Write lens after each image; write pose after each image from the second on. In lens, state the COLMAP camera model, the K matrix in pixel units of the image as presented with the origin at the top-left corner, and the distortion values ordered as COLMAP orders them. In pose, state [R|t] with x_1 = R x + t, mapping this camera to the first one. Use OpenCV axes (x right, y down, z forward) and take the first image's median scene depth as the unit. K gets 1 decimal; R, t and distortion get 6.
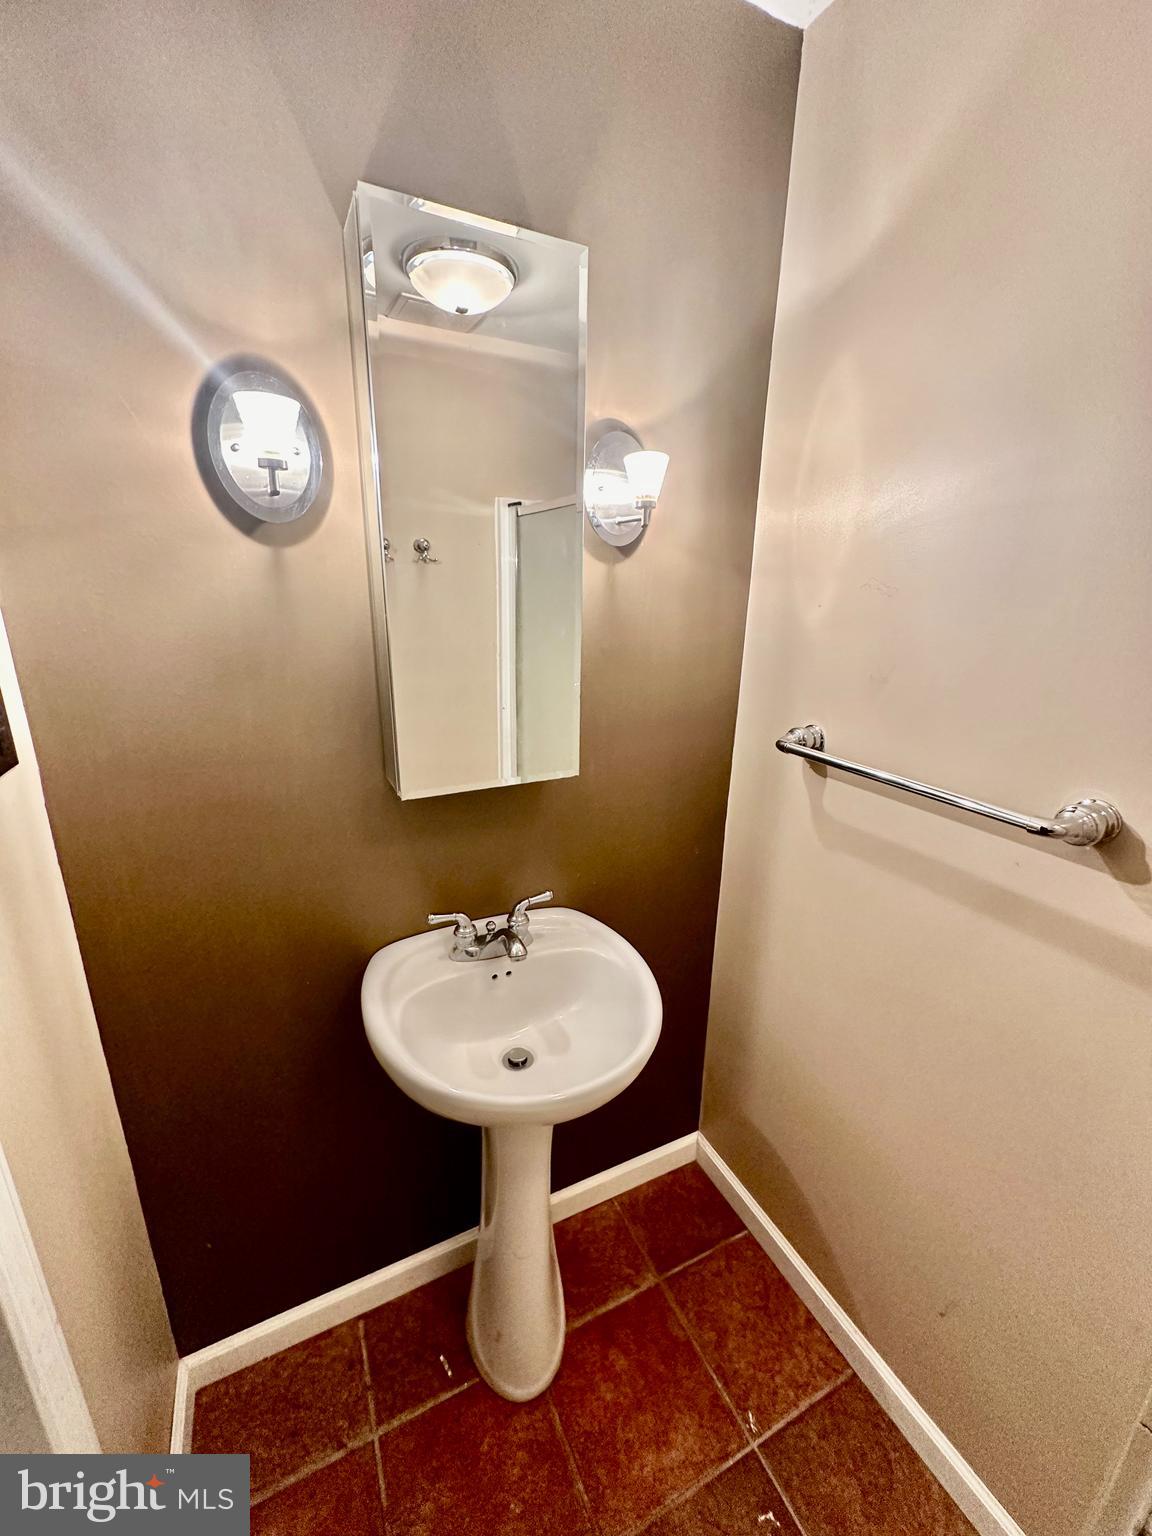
lens RADIAL K [[613.6, 0, 576.0], [0, 613.6, 766.1], [0, 0, 1]] dist [-0.002075, 0.000010]
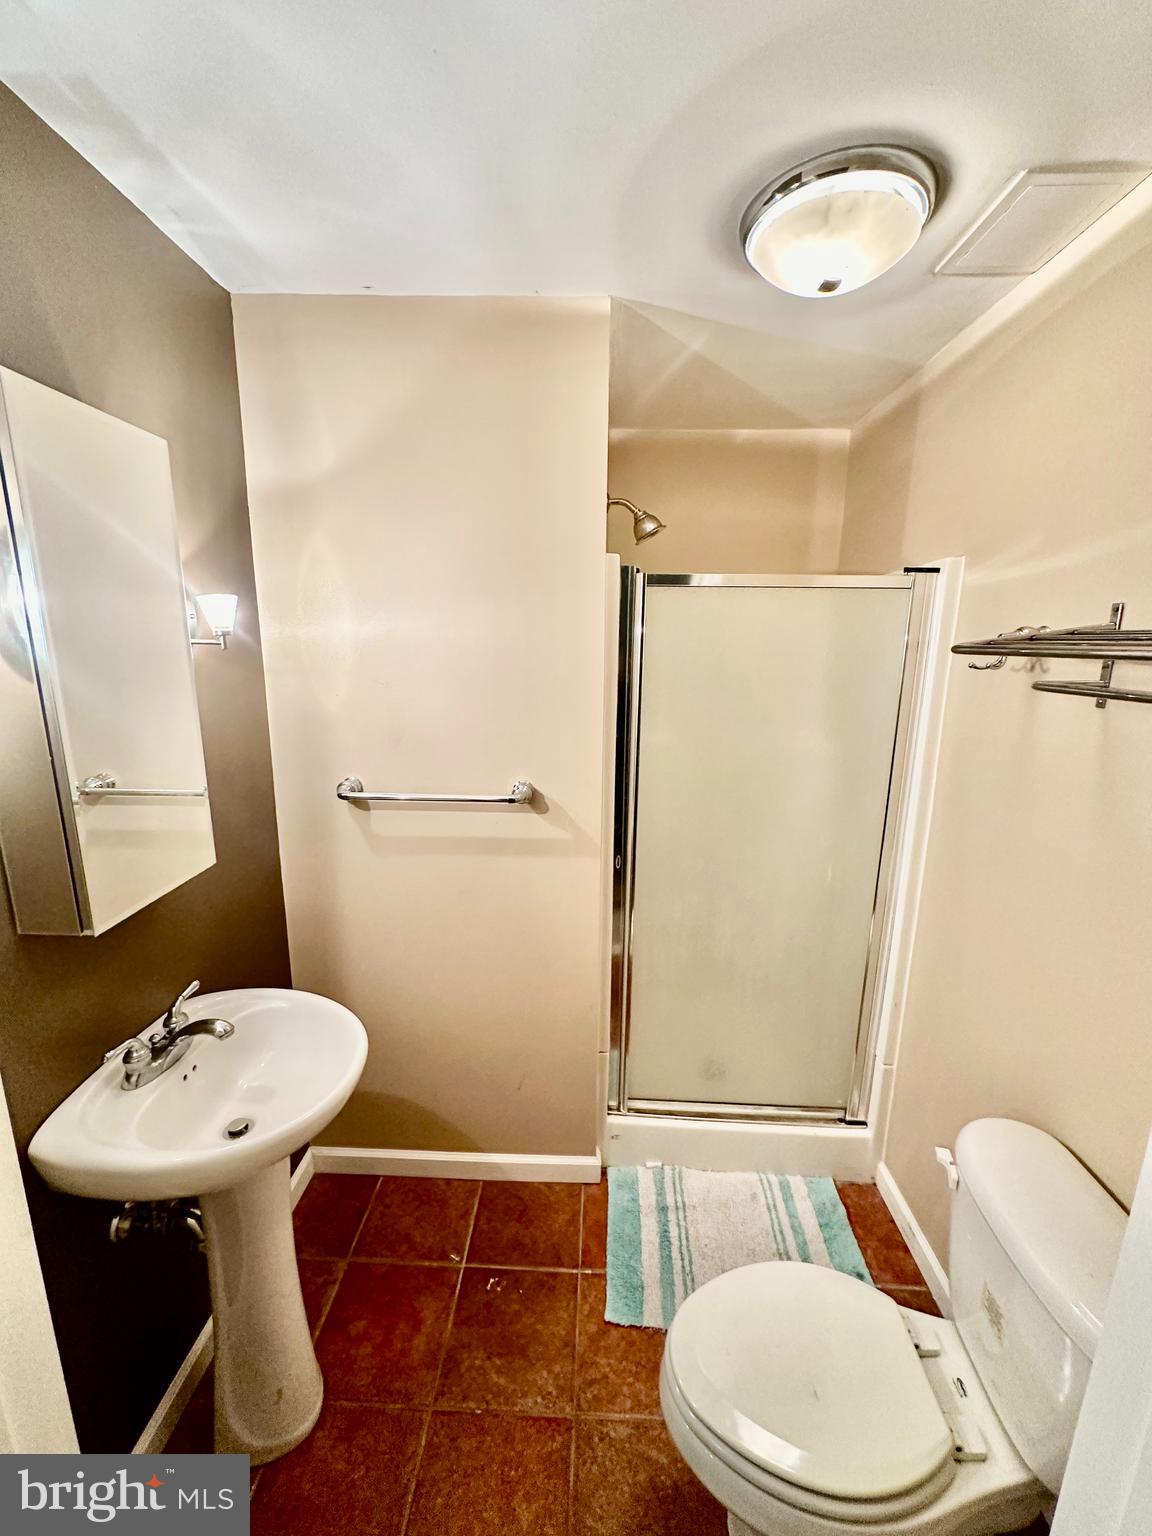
lens RADIAL K [[613.6, 0, 576.0], [0, 613.6, 766.1], [0, 0, 1]] dist [-0.002075, 0.000010]
pose [[0.478788, -0.194422, 0.856132, -0.579892], [0.246258, 0.965763, 0.081599, -0.080570], [-0.842685, 0.171760, 0.510274, -0.162292]]
